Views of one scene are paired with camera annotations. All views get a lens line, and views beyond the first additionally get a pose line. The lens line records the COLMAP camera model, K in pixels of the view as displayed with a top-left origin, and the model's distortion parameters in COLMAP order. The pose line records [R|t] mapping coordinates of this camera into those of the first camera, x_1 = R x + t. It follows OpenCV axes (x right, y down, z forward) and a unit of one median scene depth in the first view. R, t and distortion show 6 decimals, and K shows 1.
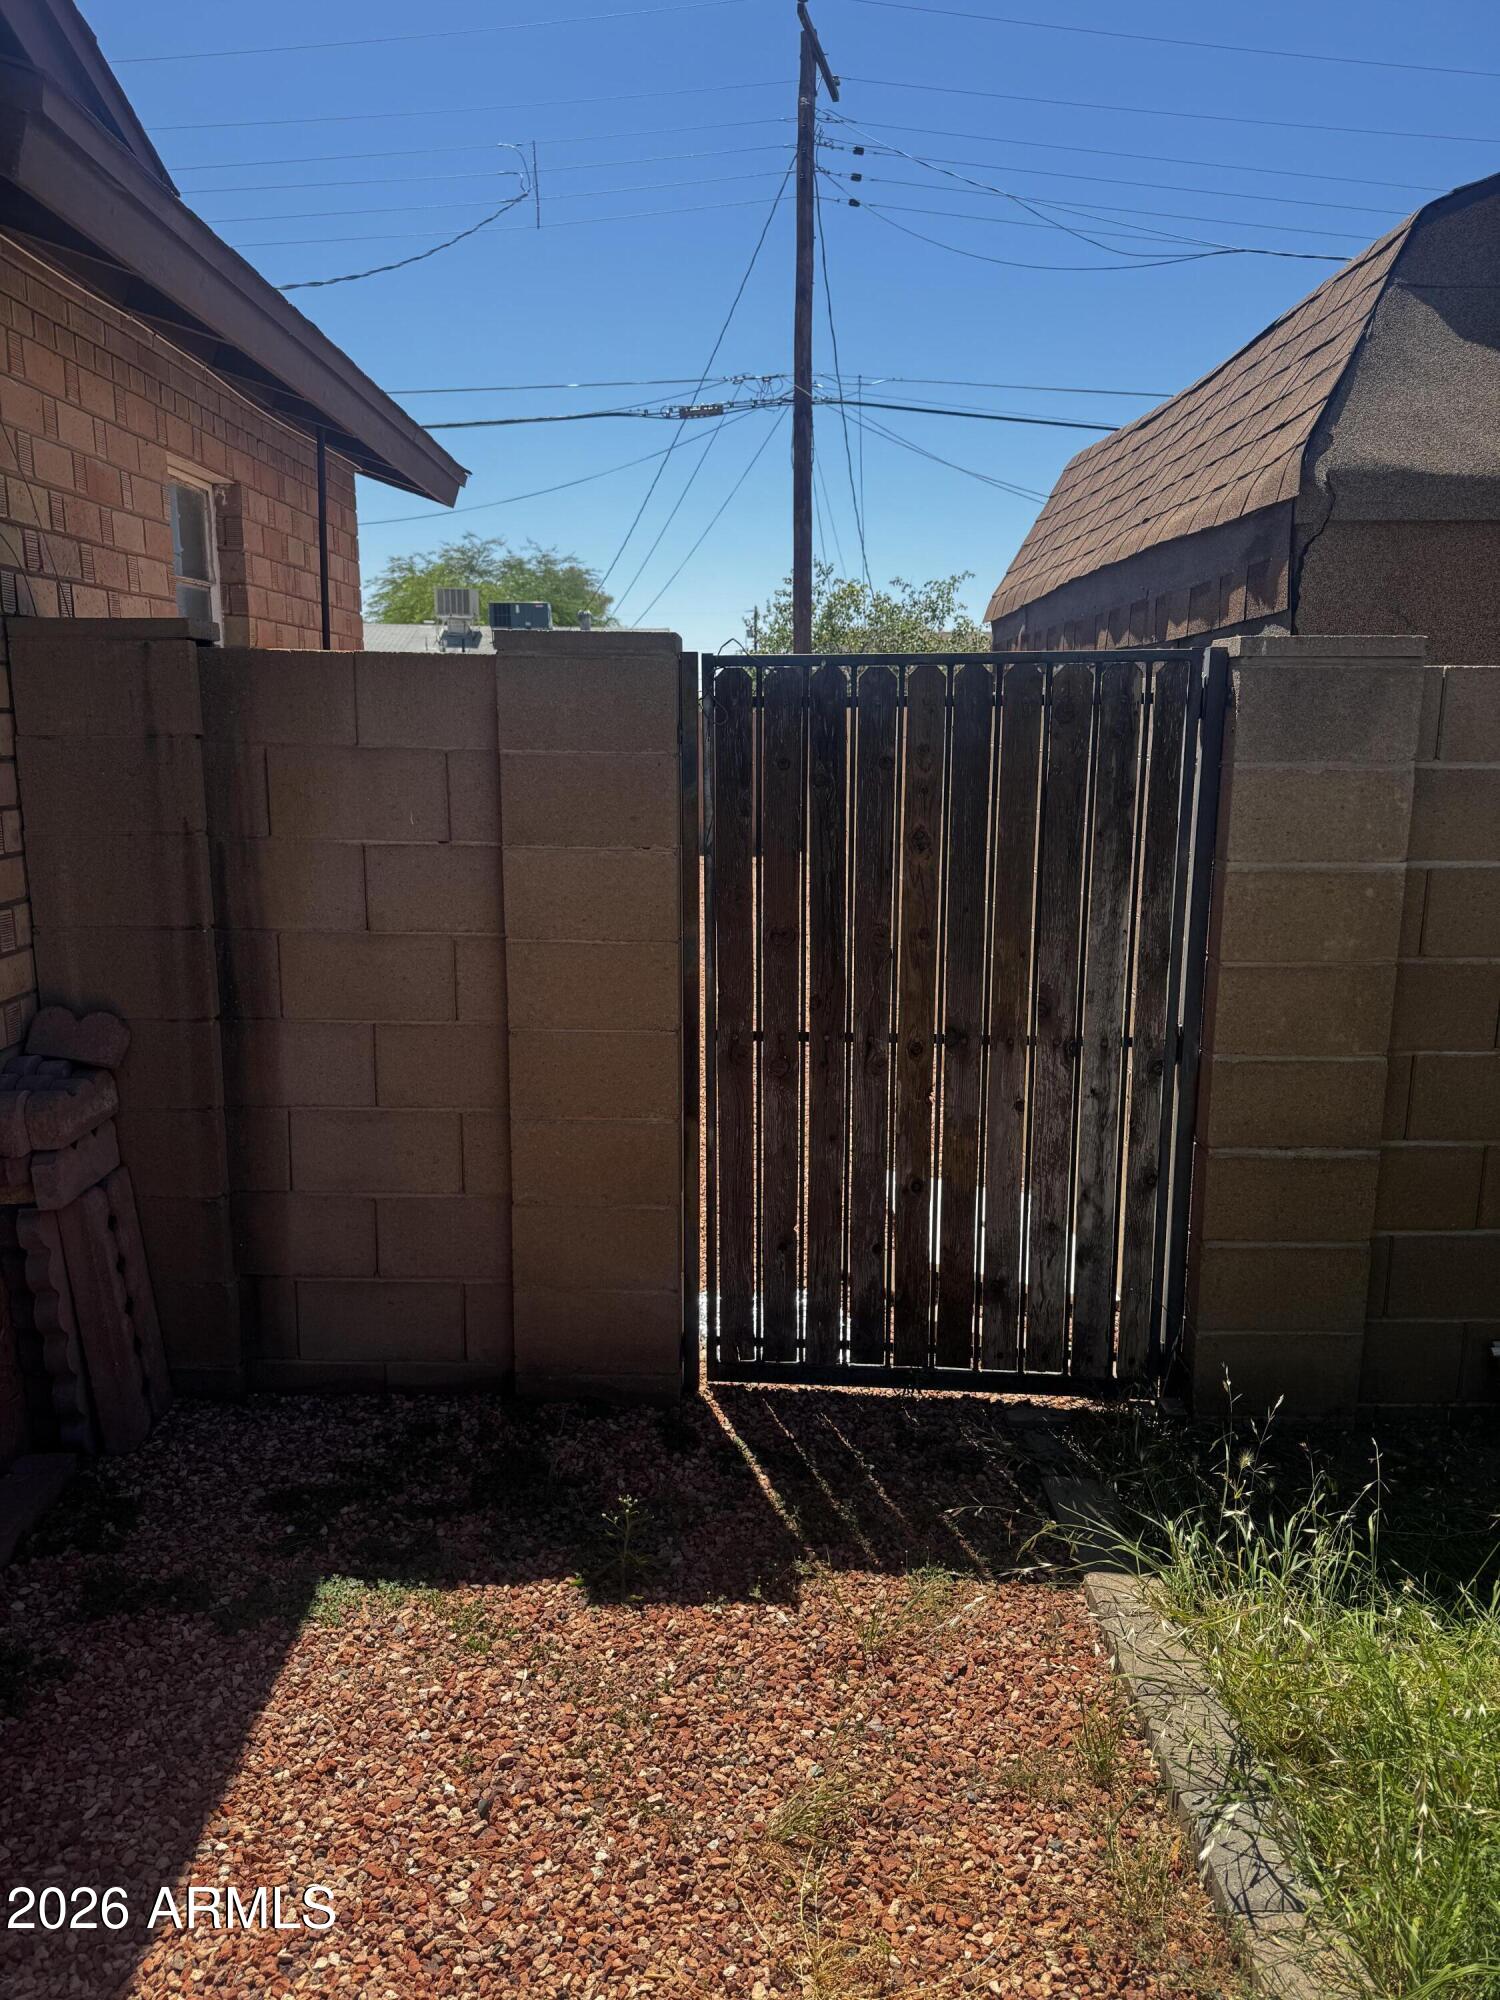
lens RADIAL K [[1372.5, 0, 750.0], [0, 1372.5, 1000.0], [0, 0, 1]] dist [0.037340, -0.002469]
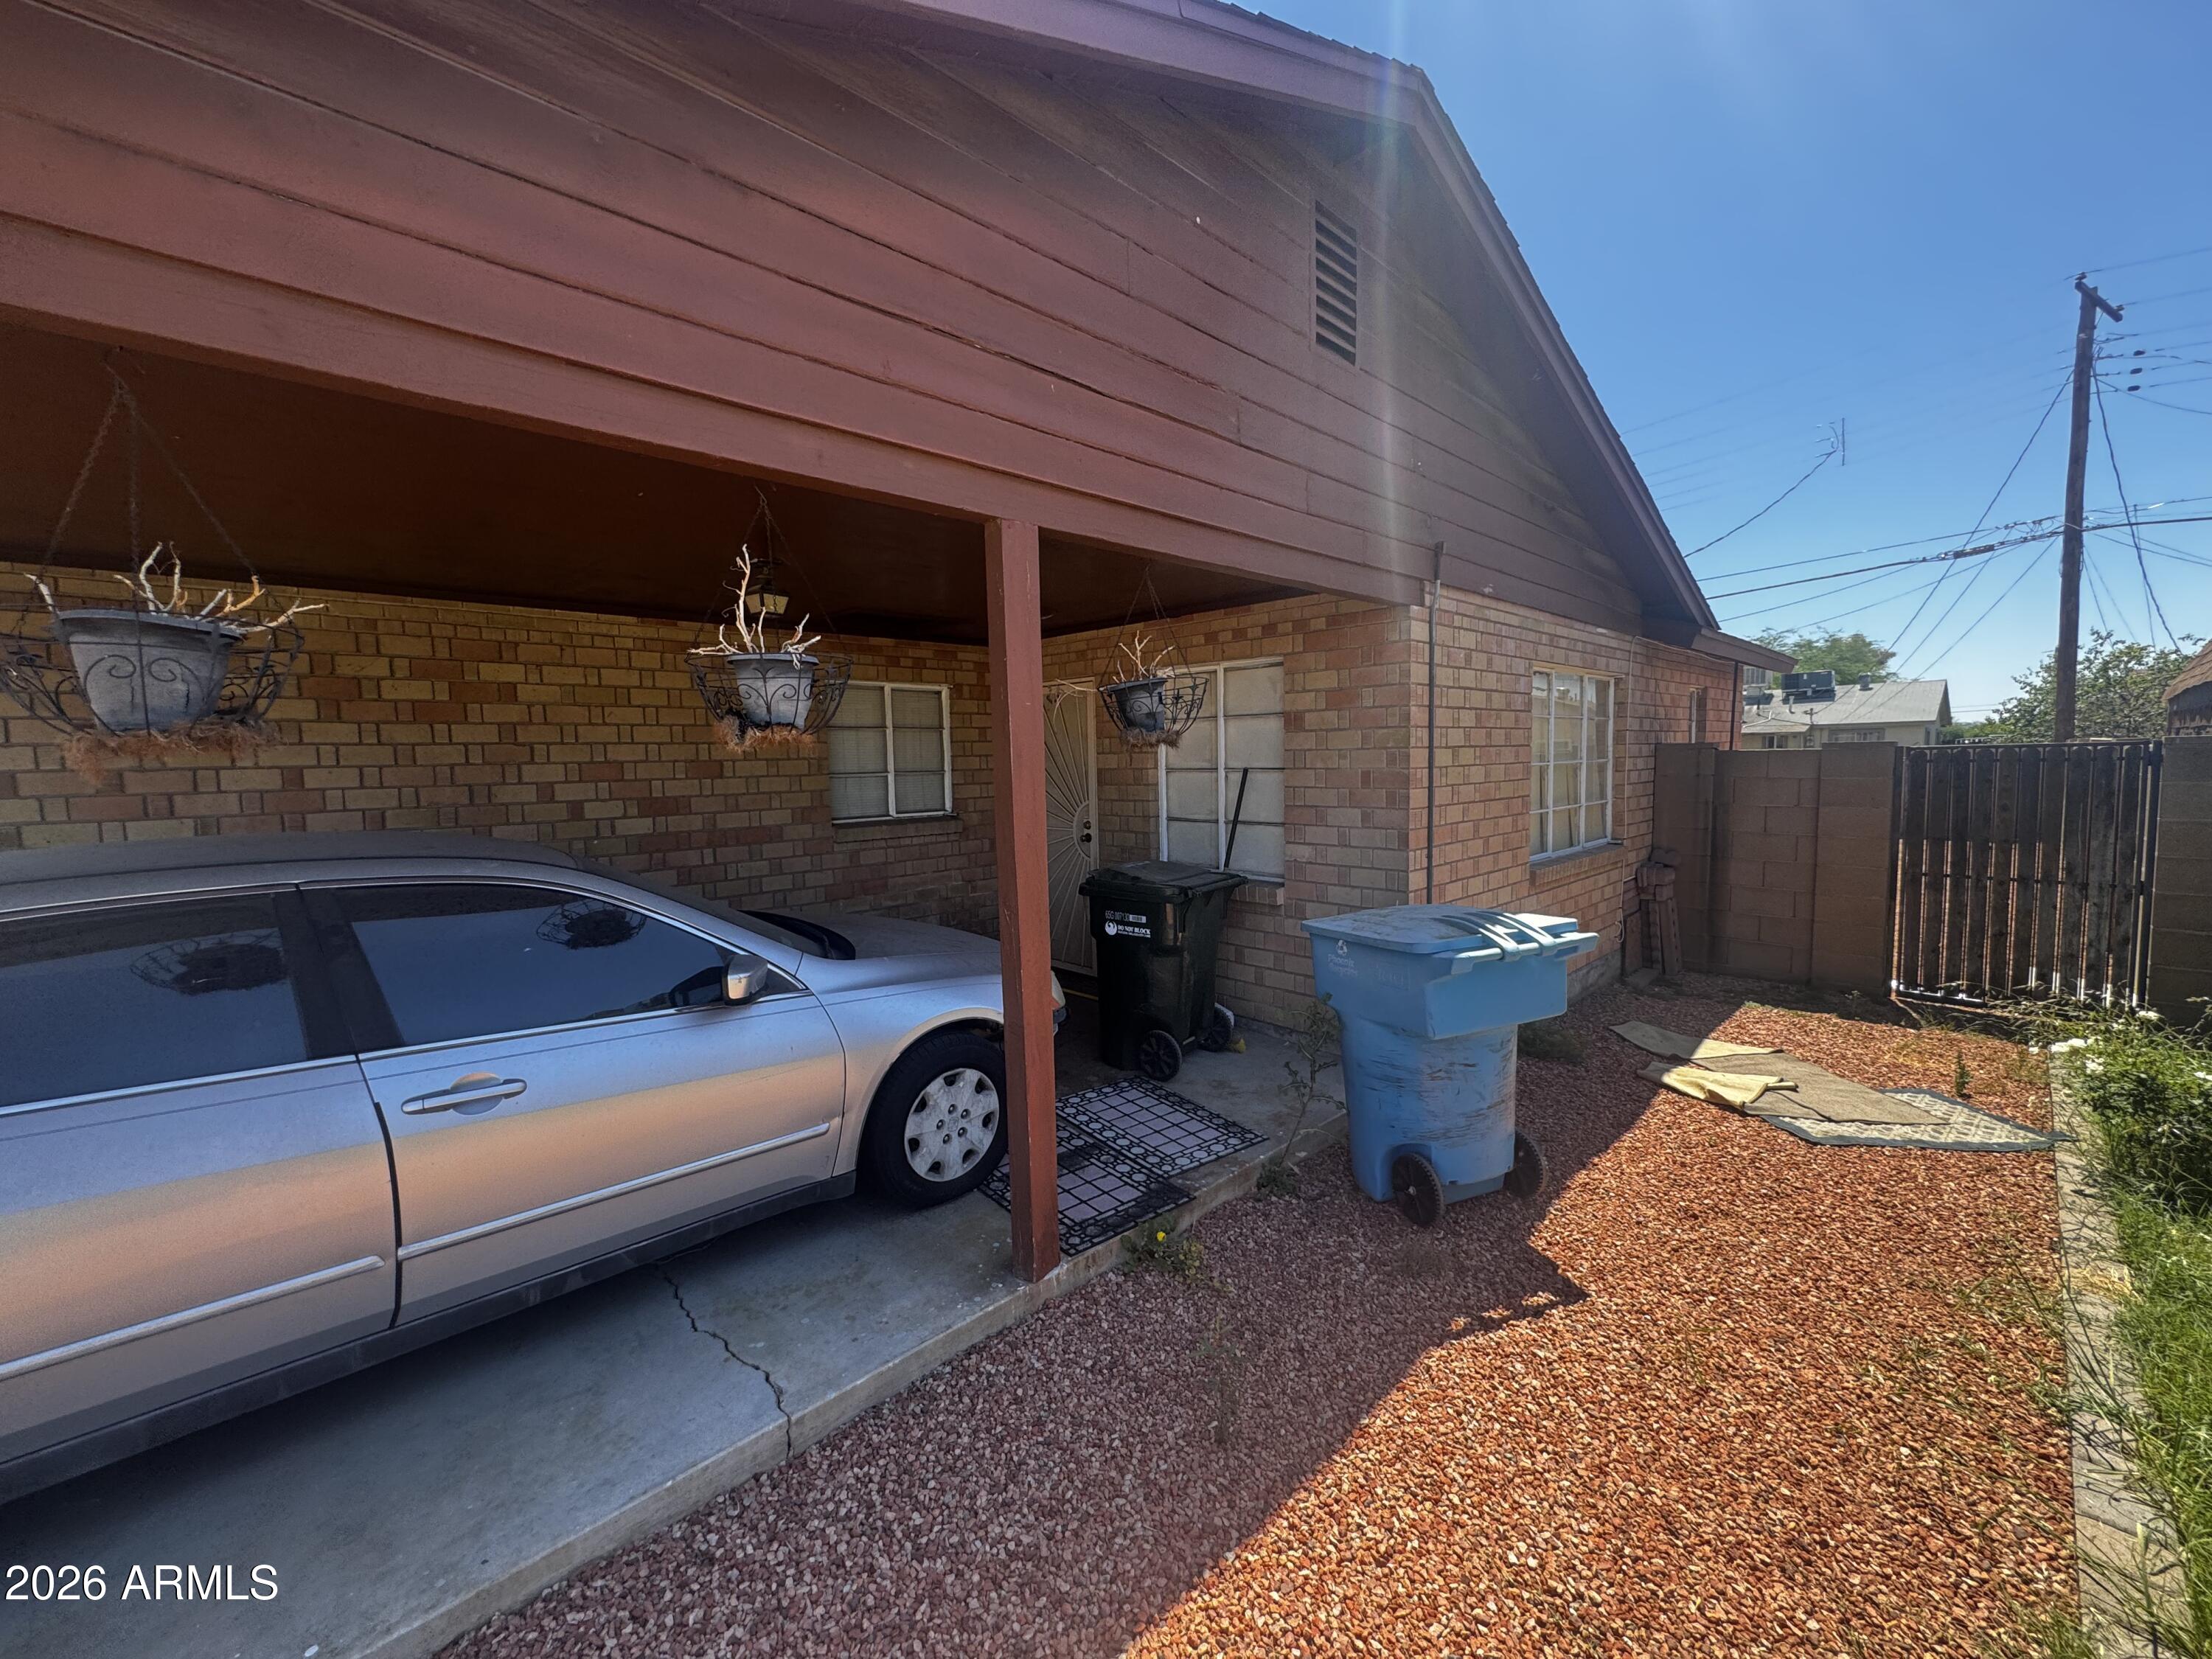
lens RADIAL K [[882.5, 0, 1106.0], [0, 882.5, 829.5], [0, 0, 1]] dist [-0.002657, -0.000363]
pose [[0.678452, 0.035657, -0.733779, 0.191021], [-0.120784, 0.990643, -0.063537, 0.257508], [0.724648, 0.131735, 0.676411, -1.508342]]
